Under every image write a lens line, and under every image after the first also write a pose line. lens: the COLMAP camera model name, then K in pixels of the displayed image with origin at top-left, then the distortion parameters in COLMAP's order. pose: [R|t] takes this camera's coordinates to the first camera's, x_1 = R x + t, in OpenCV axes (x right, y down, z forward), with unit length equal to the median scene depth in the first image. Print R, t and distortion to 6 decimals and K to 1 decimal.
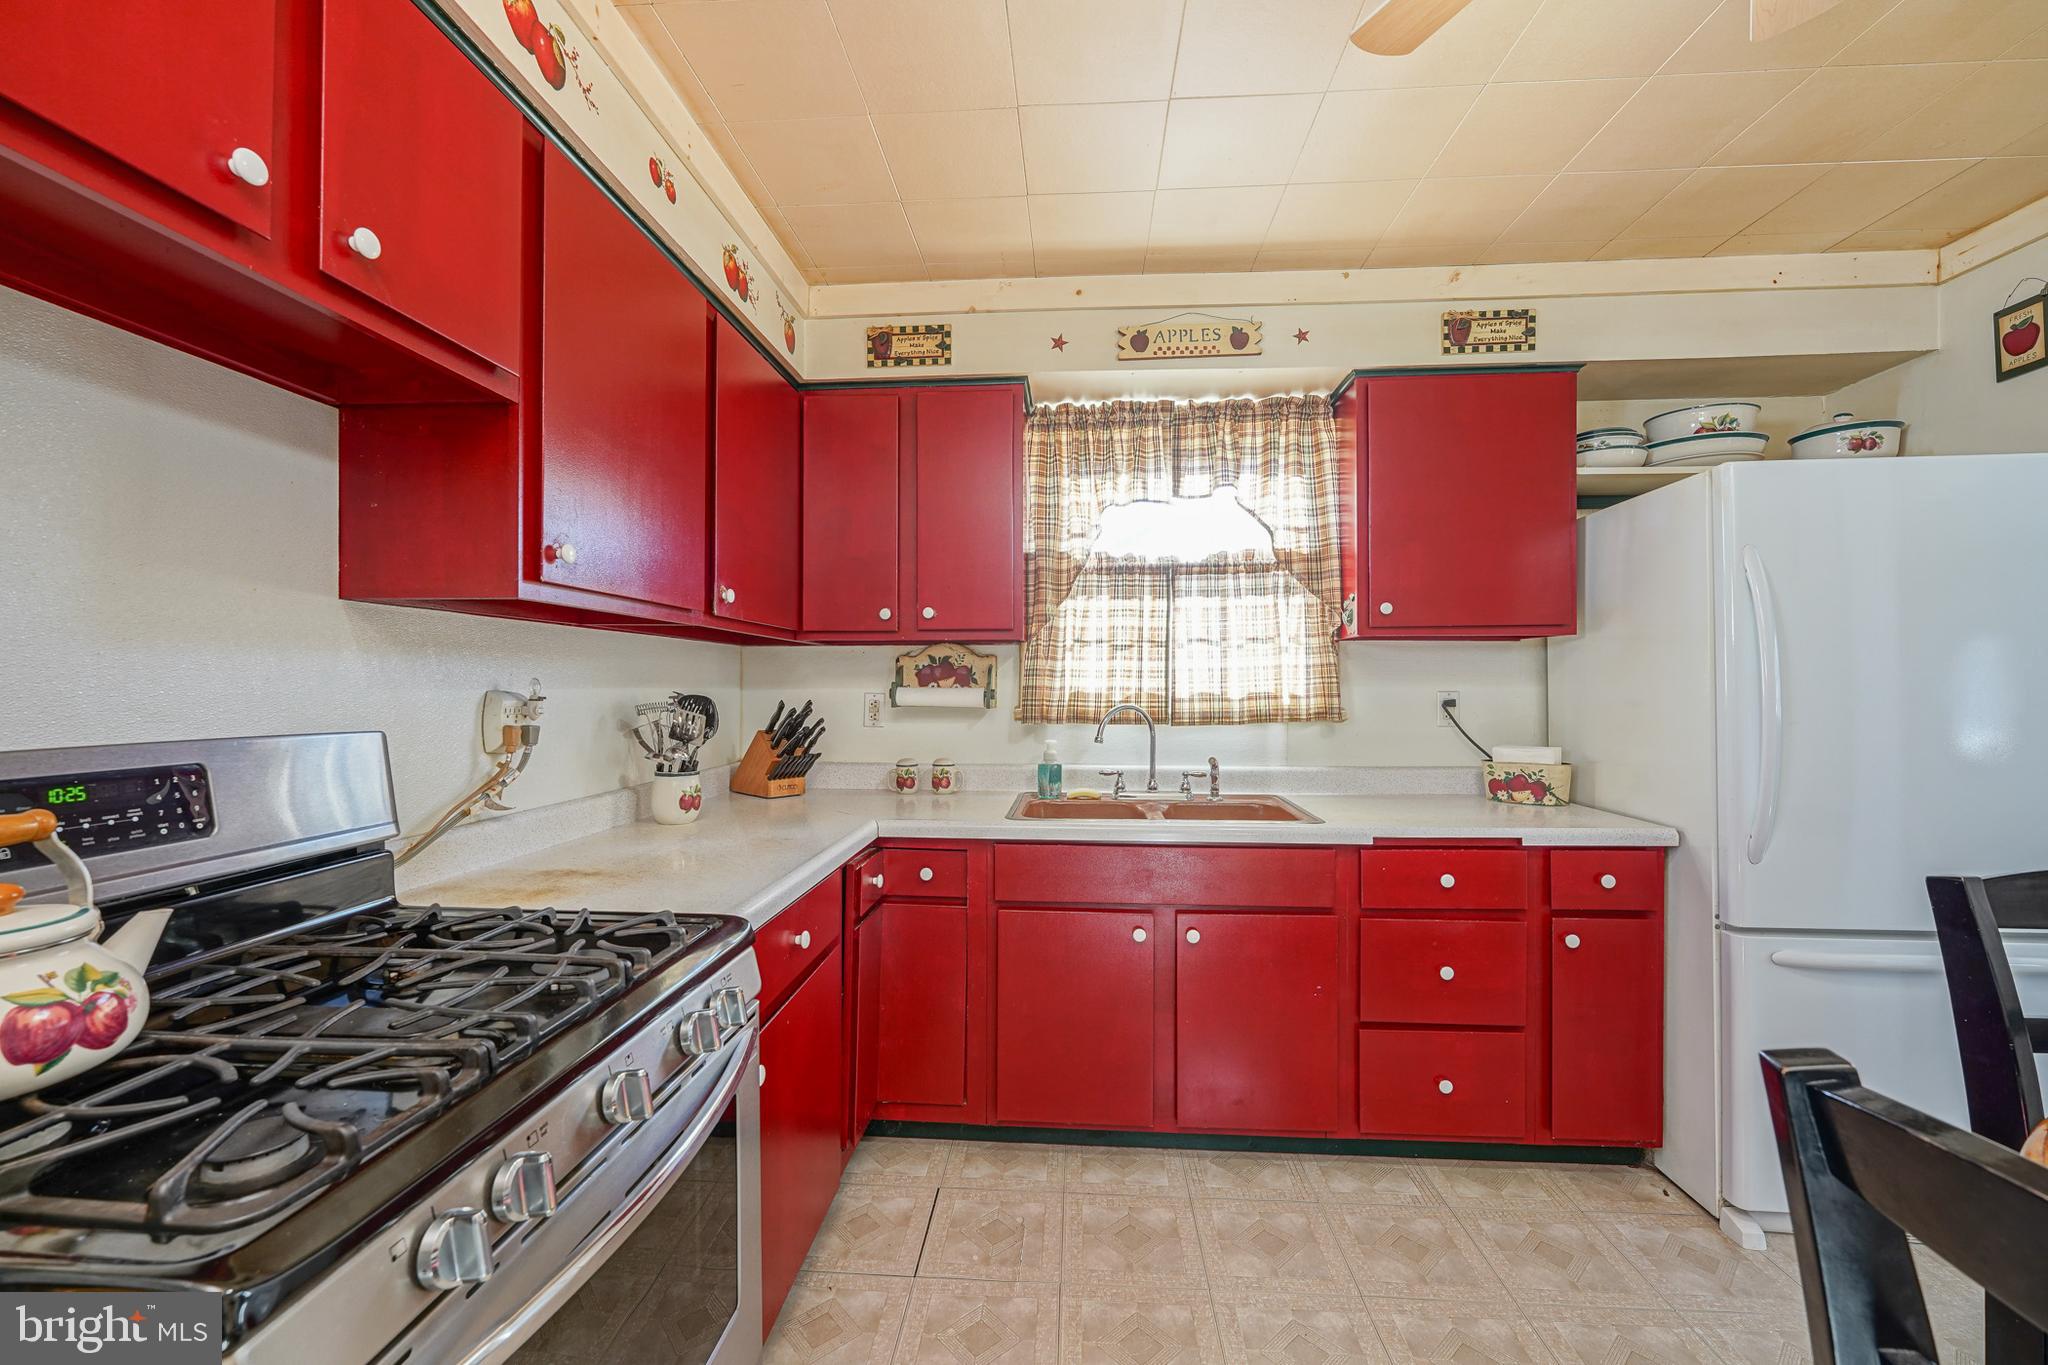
lens RADIAL K [[833.2, 0, 1025.2], [0, 833.2, 685.7], [0, 0, 1]] dist [-0.005538, 0.001494]
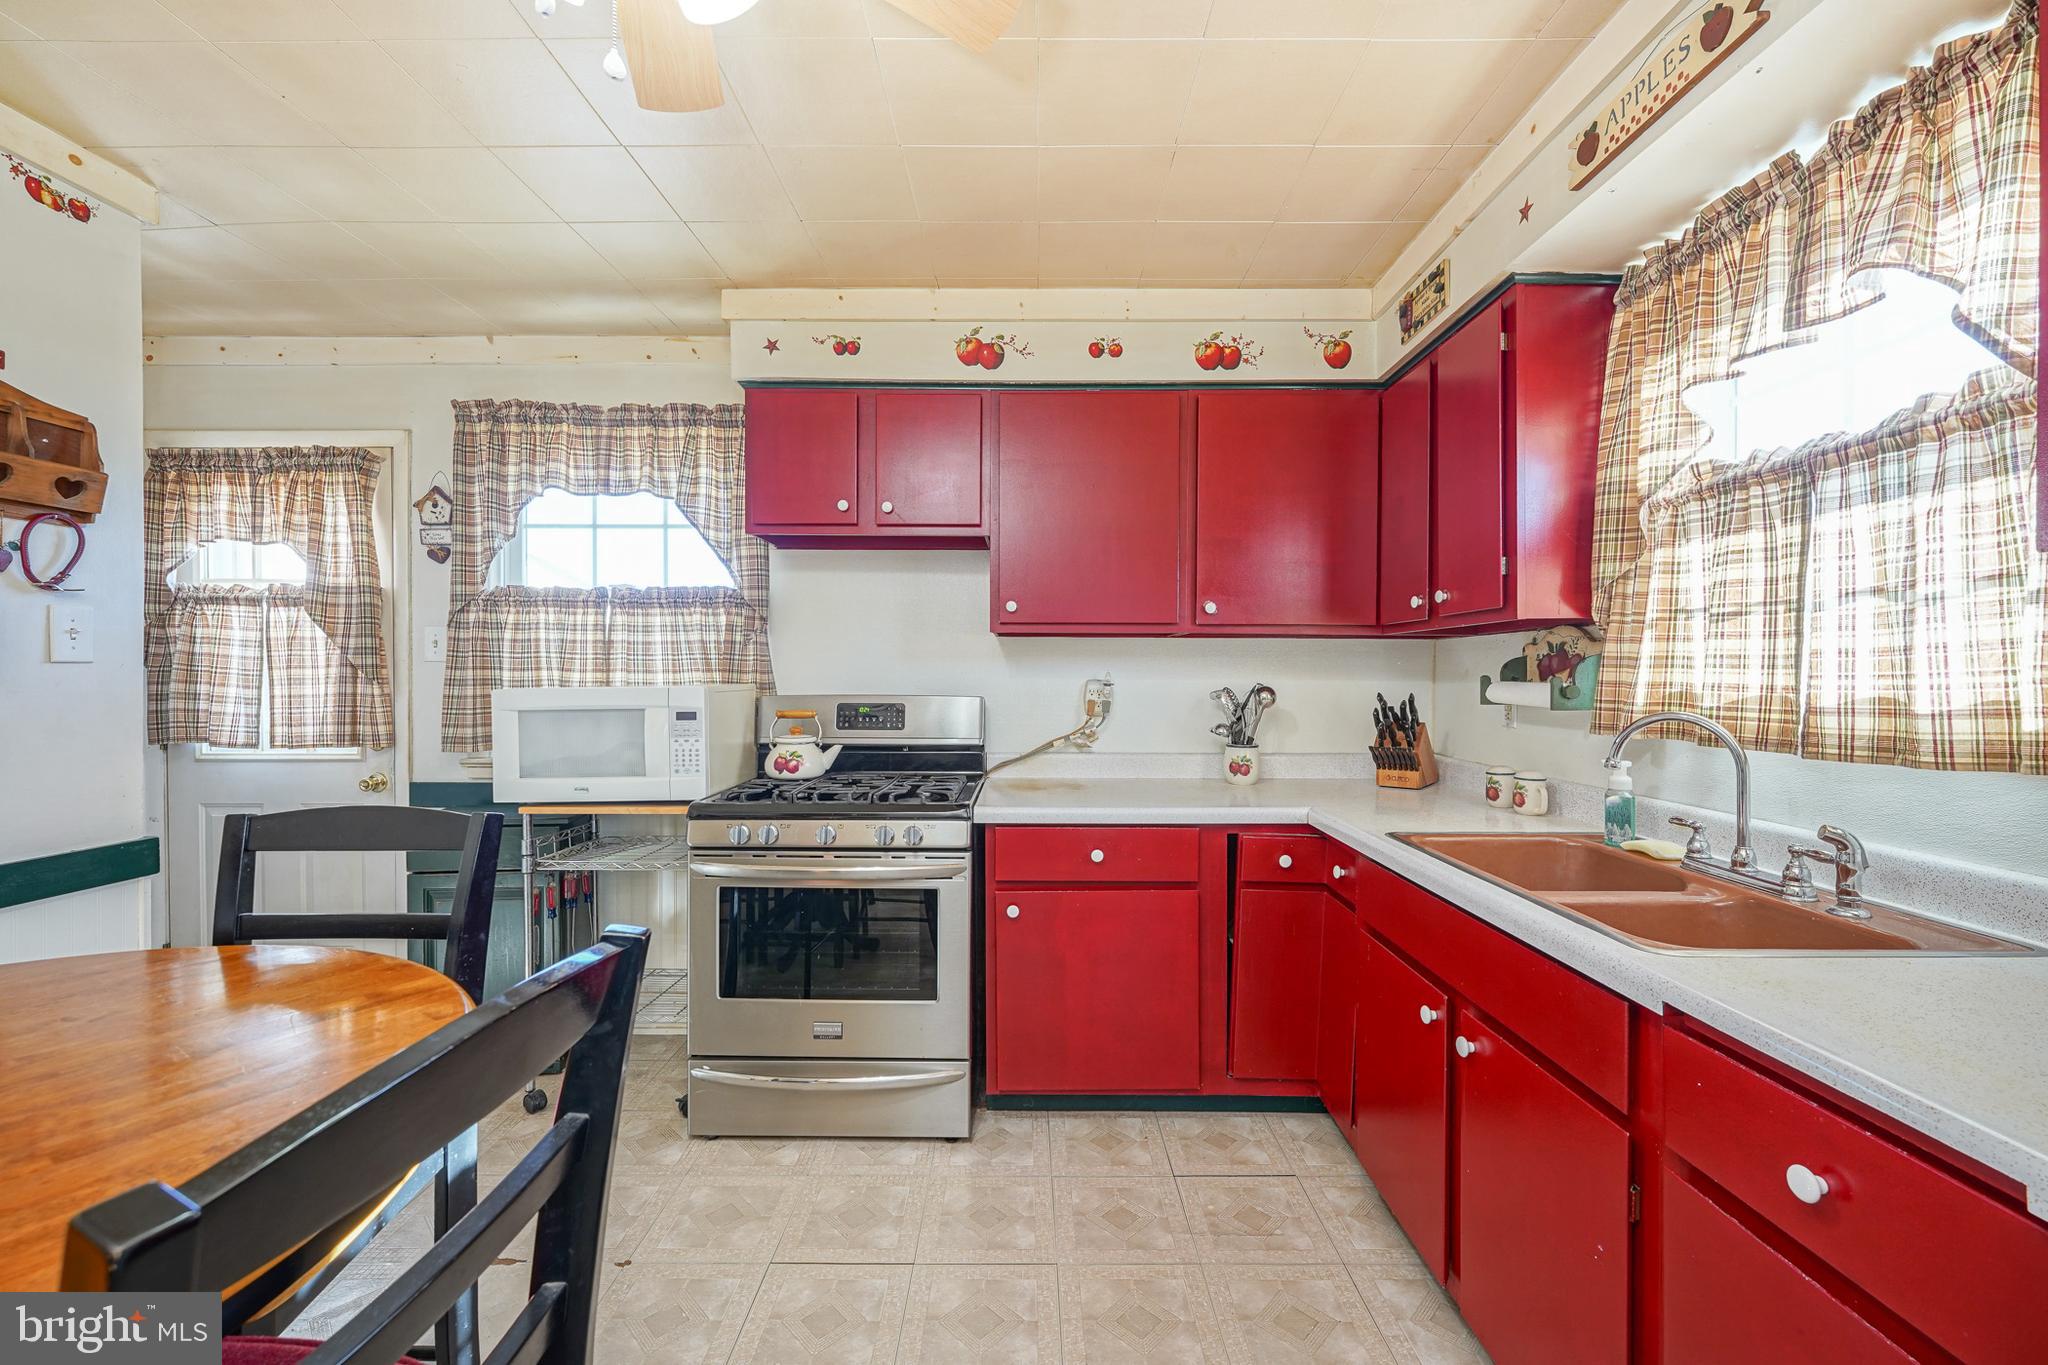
lens RADIAL K [[833.2, 0, 1035.7], [0, 833.2, 684.7], [0, 0, 1]] dist [-0.005538, 0.001494]
pose [[0.063414, 0.012200, -0.997913, 0.677960], [-0.006151, 0.999911, 0.011834, -0.001970], [0.997968, 0.005388, 0.063484, 0.478459]]
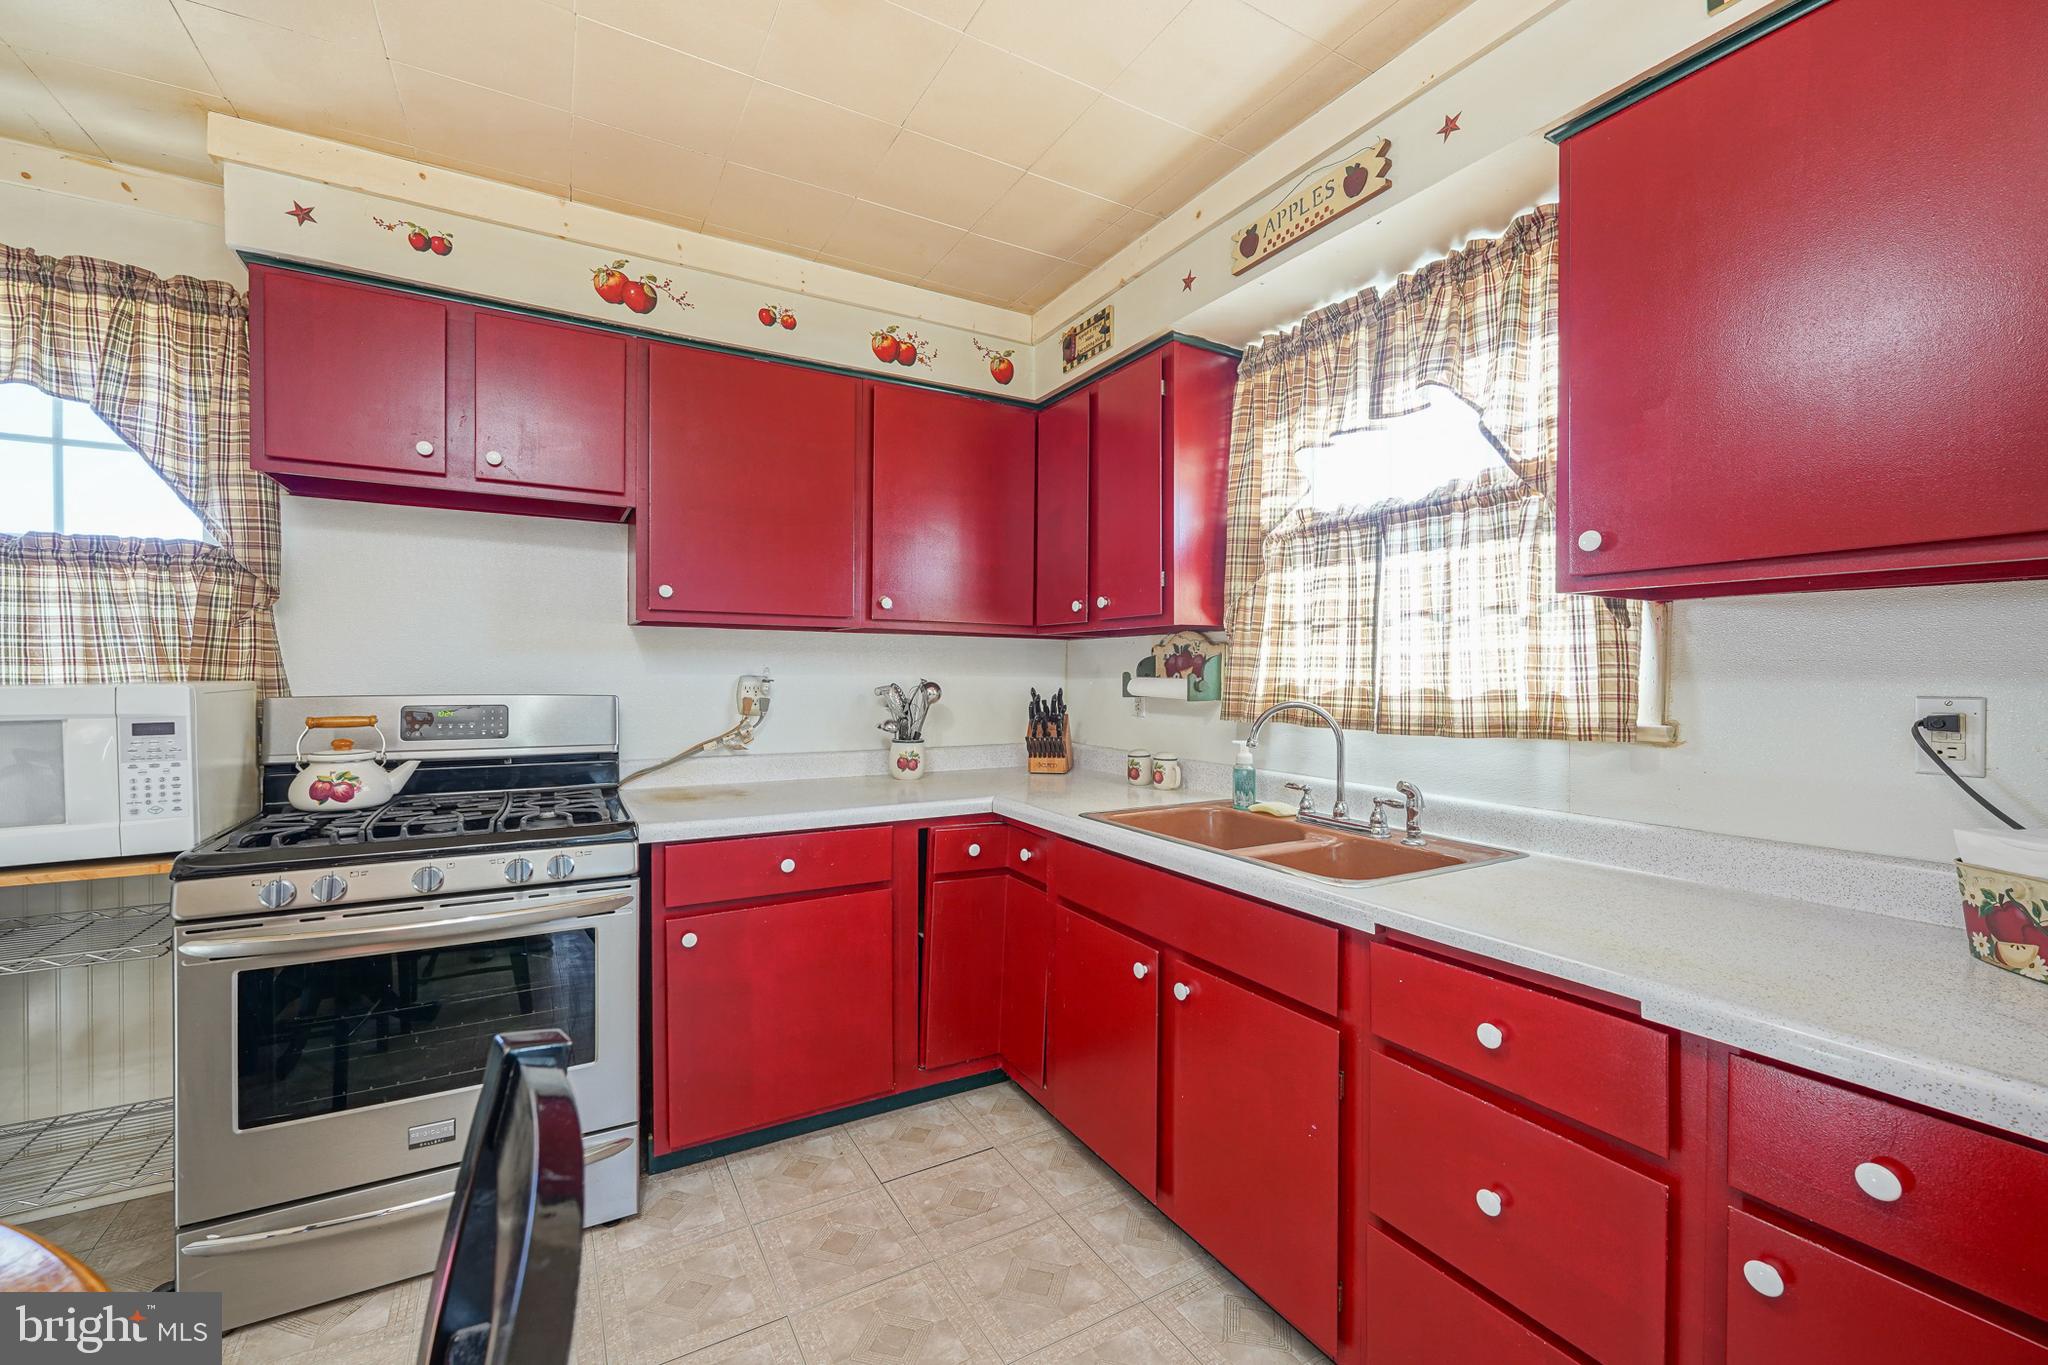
lens RADIAL K [[833.2, 0, 1029.5], [0, 833.2, 684.7], [0, 0, 1]] dist [-0.005538, 0.001494]
pose [[0.559415, 0.016114, -0.828731, 0.611980], [-0.008993, 0.999870, 0.013372, -0.001315], [0.828839, -0.000027, 0.559487, 0.341547]]
